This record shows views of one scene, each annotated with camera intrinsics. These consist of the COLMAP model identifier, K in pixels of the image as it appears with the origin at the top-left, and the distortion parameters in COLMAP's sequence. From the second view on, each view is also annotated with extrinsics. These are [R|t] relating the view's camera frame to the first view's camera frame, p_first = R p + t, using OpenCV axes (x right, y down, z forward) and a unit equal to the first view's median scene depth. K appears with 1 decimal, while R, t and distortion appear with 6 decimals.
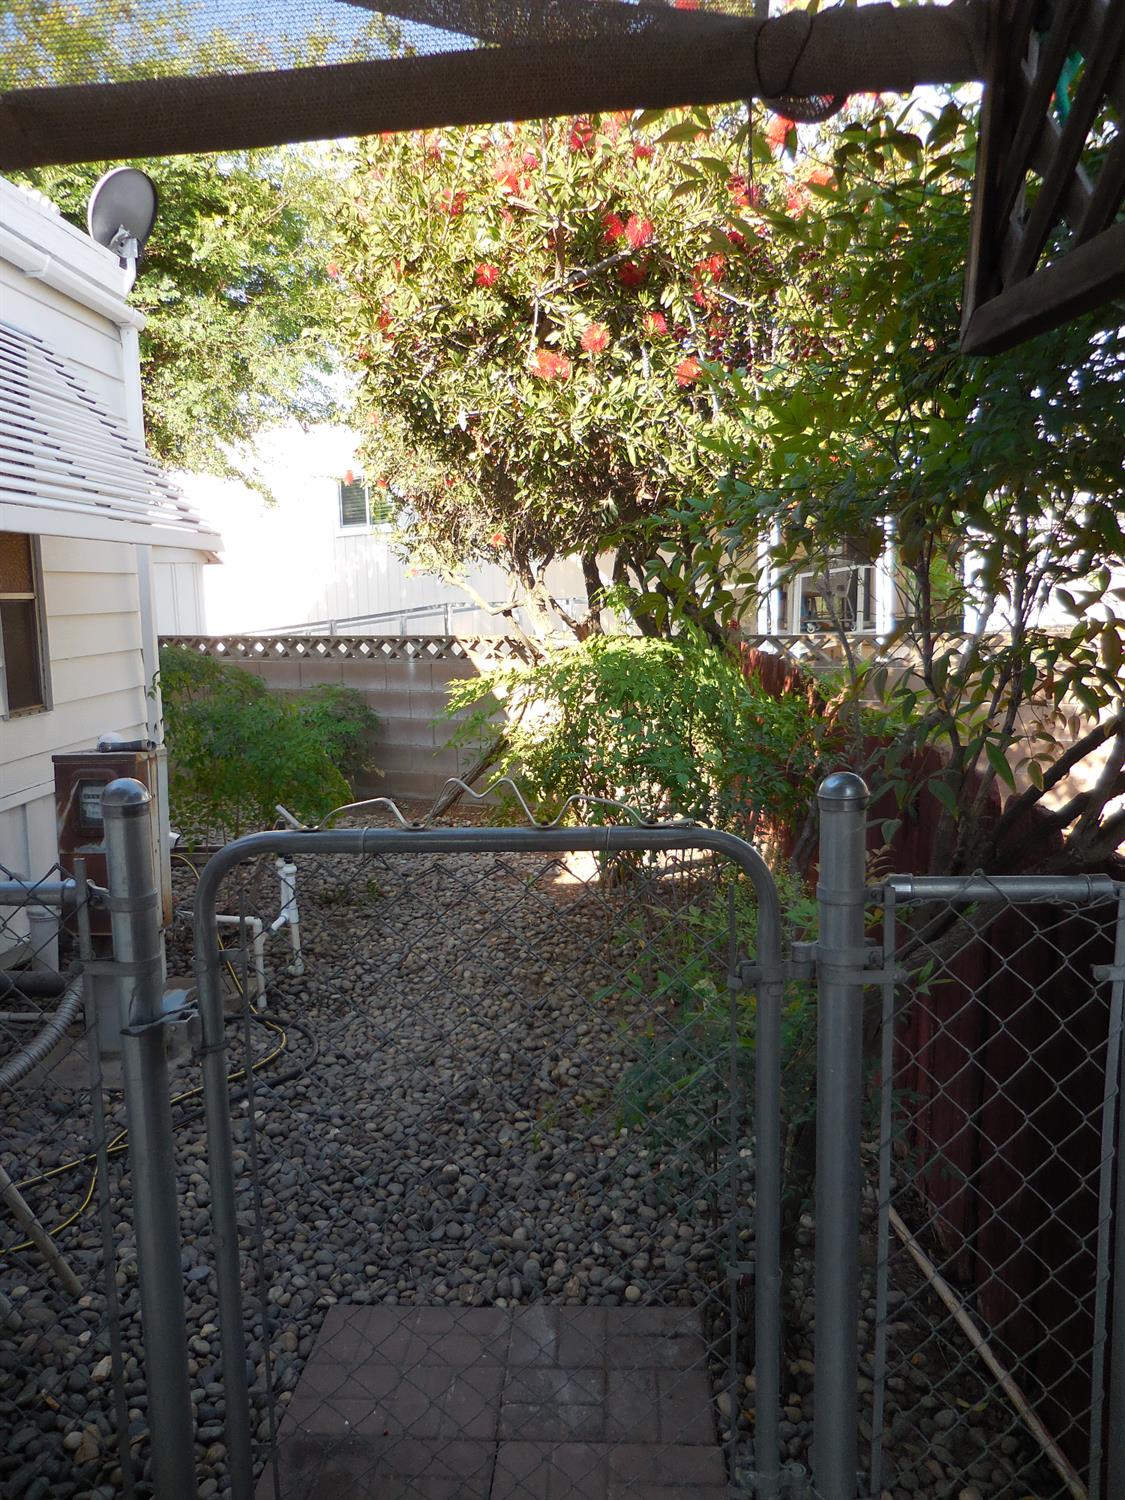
lens RADIAL K [[1142.5, 0, 560.8], [0, 1142.5, 757.7], [0, 0, 1]] dist [0.003448, 0.018540]
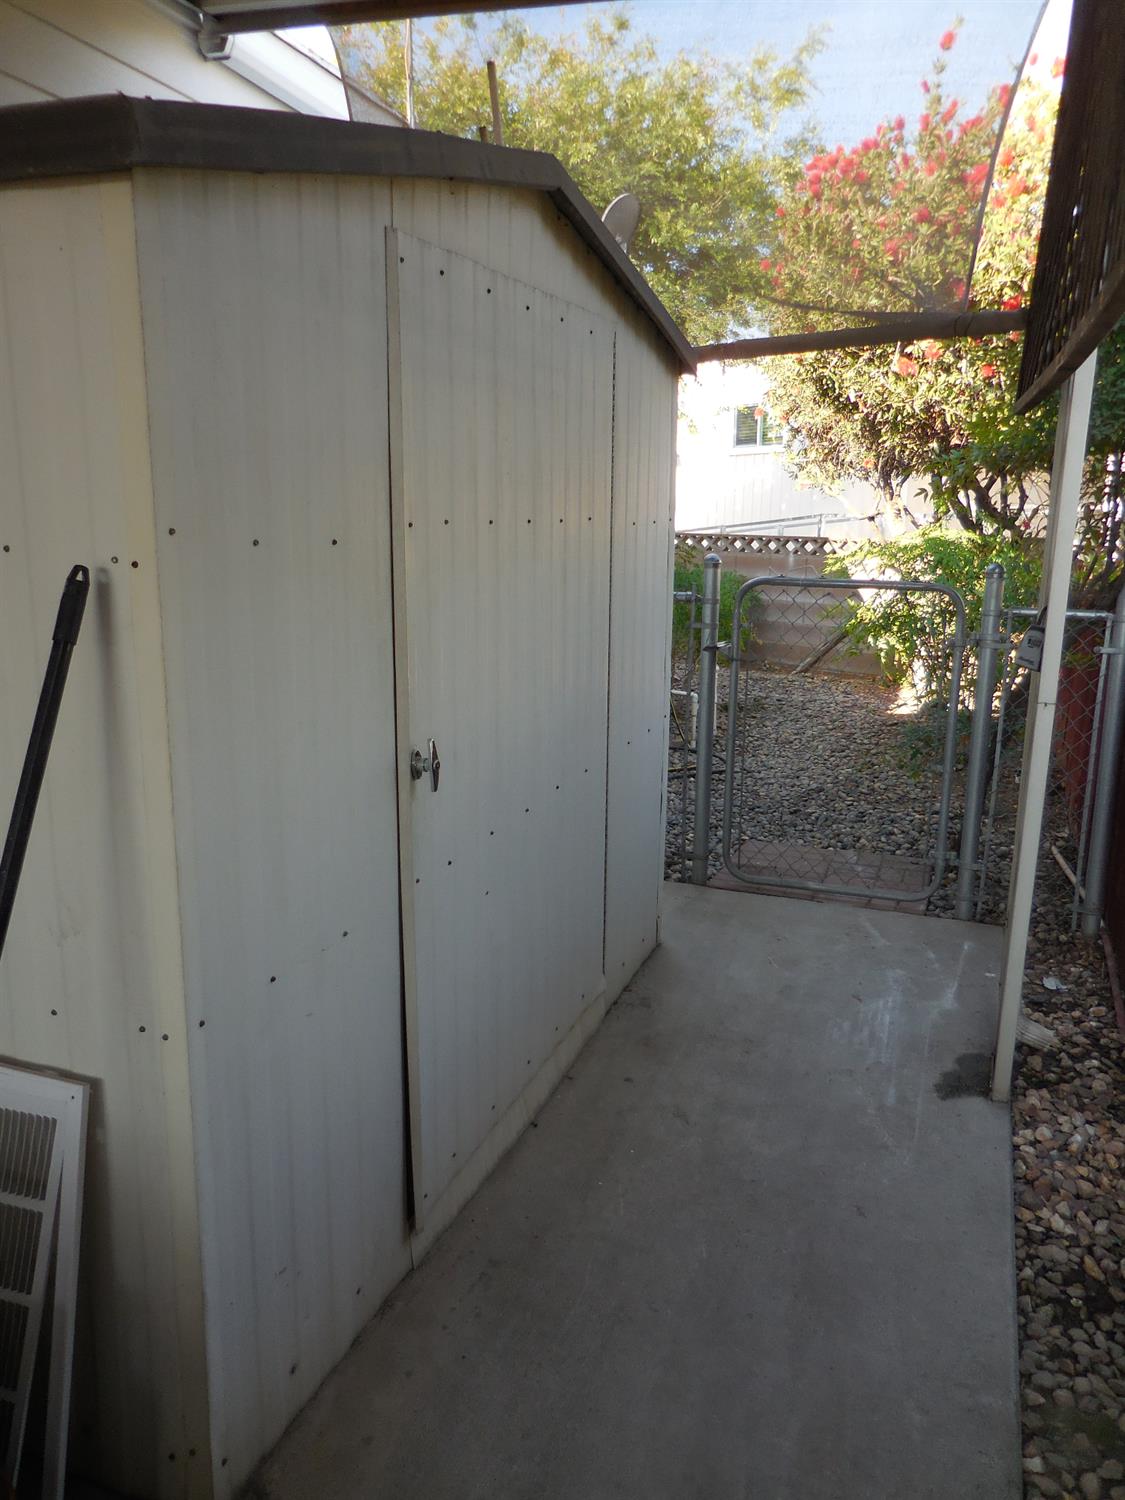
lens RADIAL K [[1136.6, 0, 562.5], [0, 1136.6, 750.0], [0, 0, 1]] dist [0.055538, -0.218294]
pose [[0.951577, 0.094447, -0.292543, 0.046361], [-0.075665, 0.994317, 0.074893, 0.126576], [0.297954, -0.049131, 0.953315, -0.709318]]
